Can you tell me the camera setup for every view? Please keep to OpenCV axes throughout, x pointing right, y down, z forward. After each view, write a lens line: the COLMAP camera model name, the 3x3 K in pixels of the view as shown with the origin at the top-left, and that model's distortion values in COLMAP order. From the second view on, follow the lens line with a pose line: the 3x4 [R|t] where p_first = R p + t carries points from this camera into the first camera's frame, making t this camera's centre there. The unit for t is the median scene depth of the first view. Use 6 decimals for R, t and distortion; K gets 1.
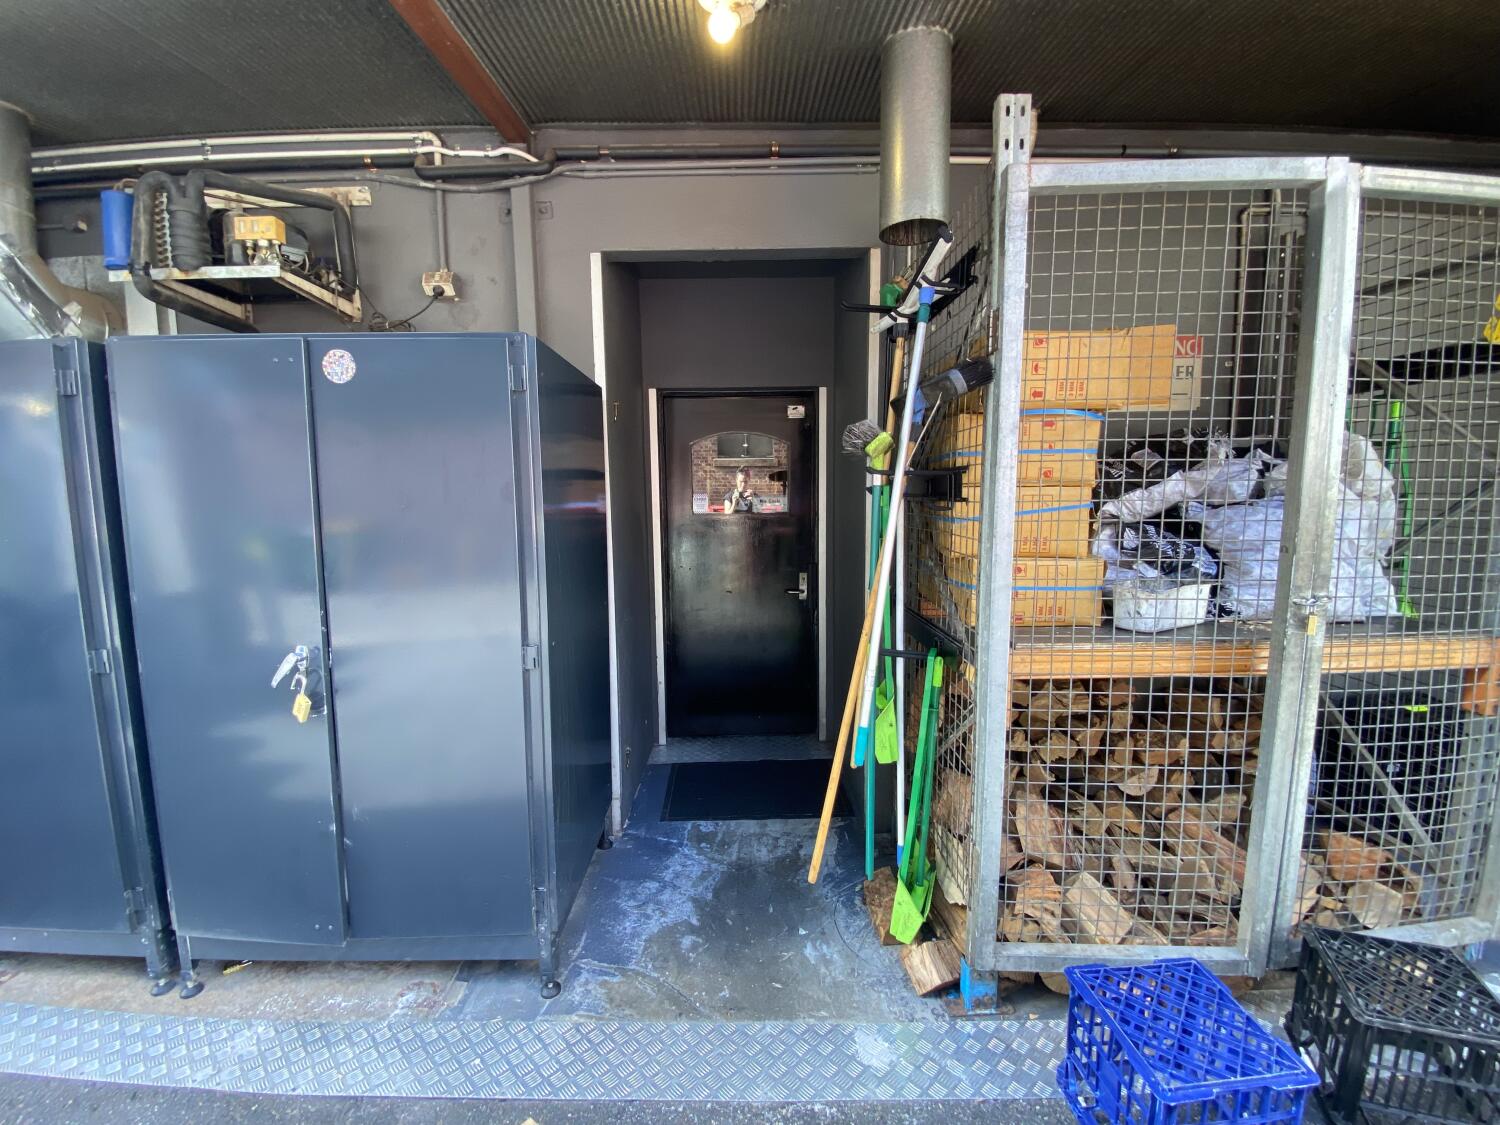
lens RADIAL K [[606.7, 0, 744.4], [0, 606.7, 564.3], [0, 0, 1]] dist [0.008654, -0.015634]
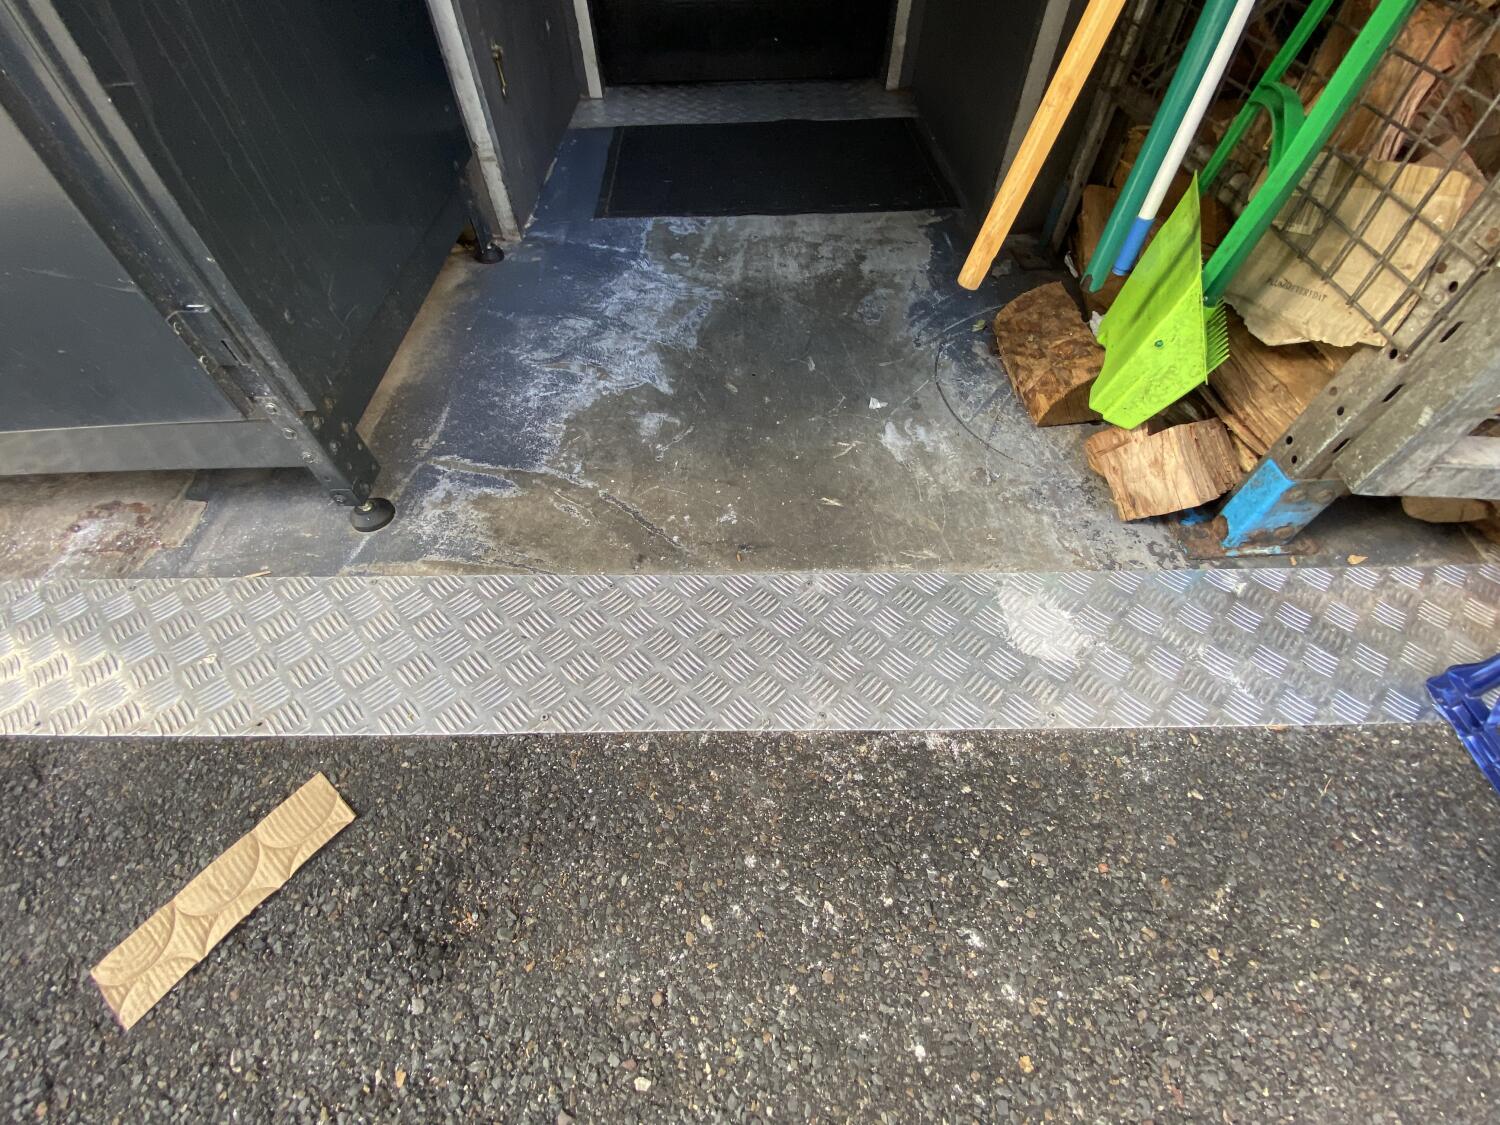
lens RADIAL K [[596.2, 0, 747.4], [0, 596.2, 567.5], [0, 0, 1]] dist [0.032925, -0.028766]
pose [[0.999824, -0.009915, 0.015897, -0.024562], [-0.004937, 0.679074, 0.734054, 0.370732], [-0.018073, -0.734003, 0.678905, 0.629417]]
